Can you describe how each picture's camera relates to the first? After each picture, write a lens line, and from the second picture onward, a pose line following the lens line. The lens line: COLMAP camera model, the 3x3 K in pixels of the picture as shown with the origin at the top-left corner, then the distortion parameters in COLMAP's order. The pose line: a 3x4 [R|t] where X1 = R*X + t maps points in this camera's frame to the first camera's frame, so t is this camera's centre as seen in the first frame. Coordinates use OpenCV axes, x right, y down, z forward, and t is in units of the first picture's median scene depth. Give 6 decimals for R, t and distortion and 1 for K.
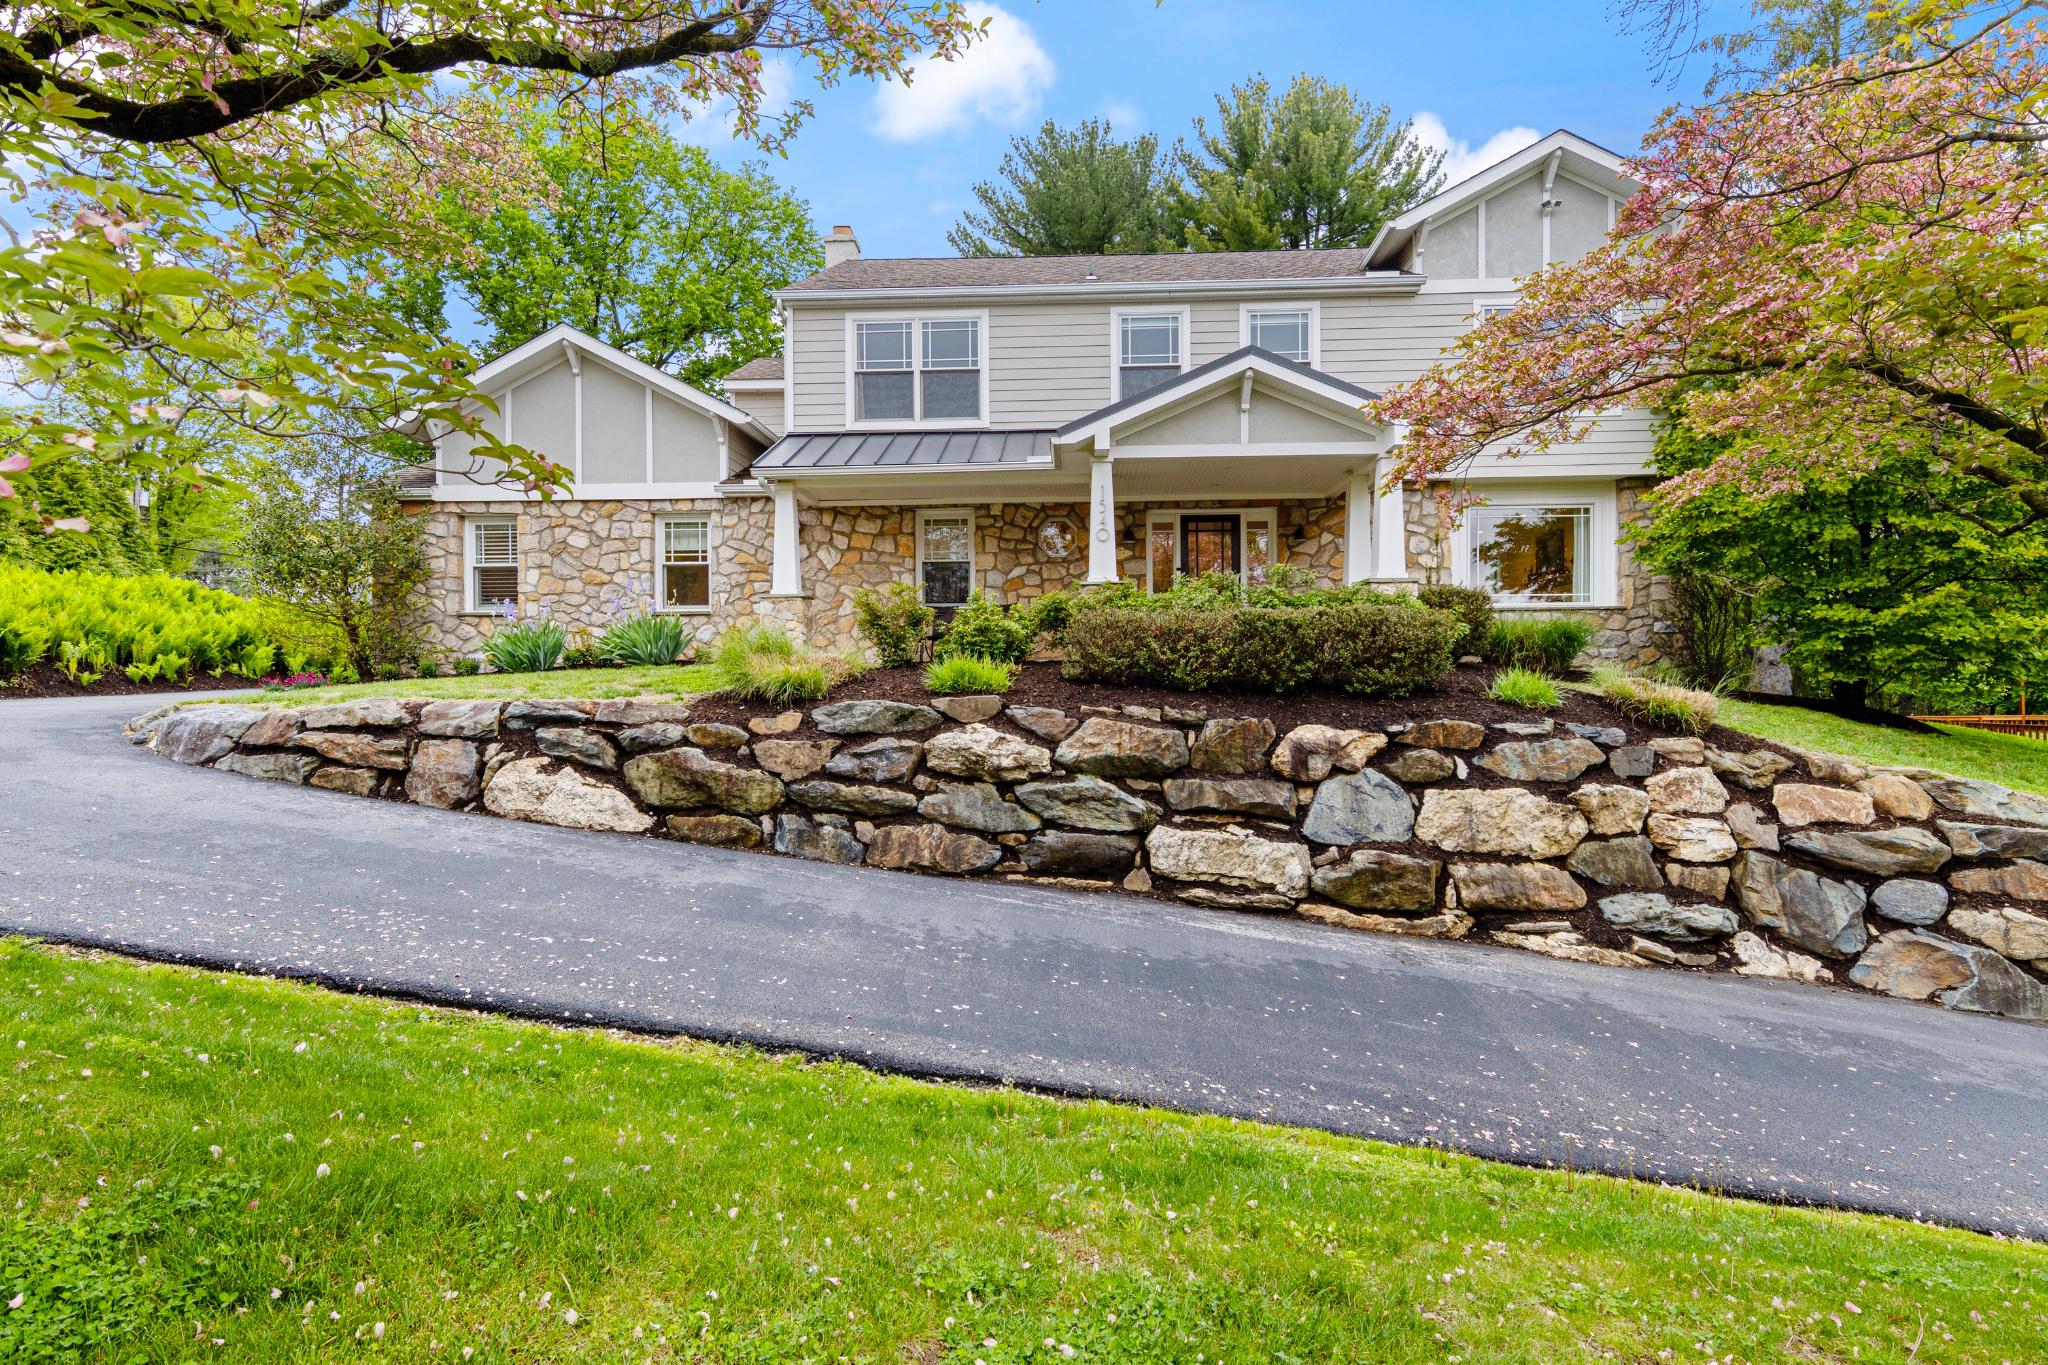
lens RADIAL K [[1049.4, 0, 1024.0], [0, 1049.4, 682.5], [0, 0, 1]] dist [0.009696, 0.000190]
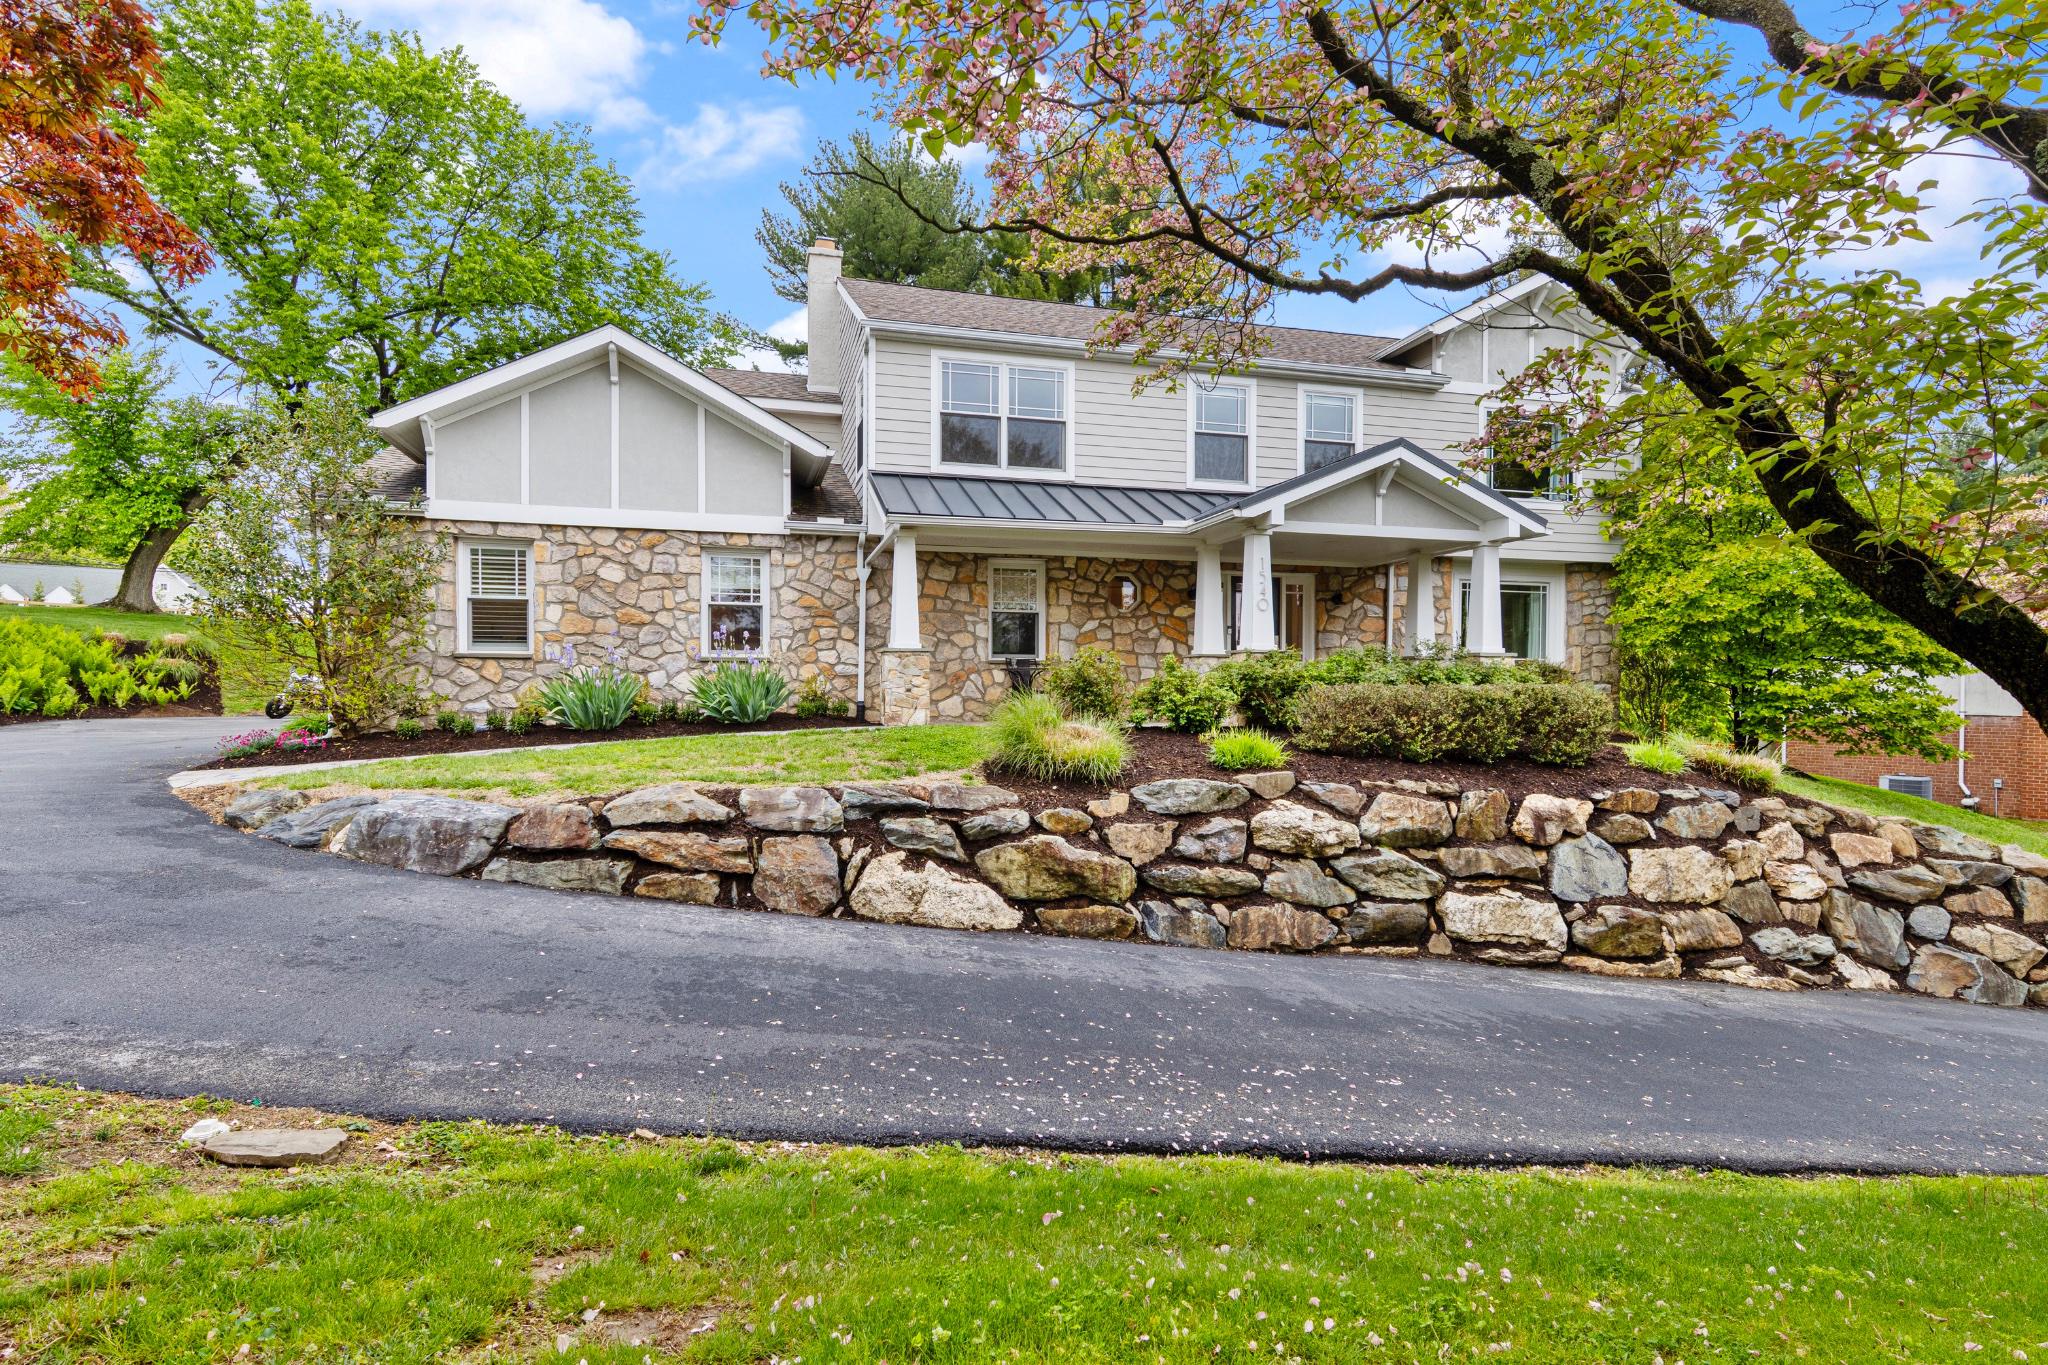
lens RADIAL K [[1055.7, 0, 1023.2], [0, 1055.7, 696.8], [0, 0, 1]] dist [0.009629, 0.000678]
pose [[0.948129, 0.008127, 0.317782, -0.639115], [-0.009348, 0.999954, 0.002316, -0.064481], [-0.317749, -0.005167, 0.948161, 0.103009]]
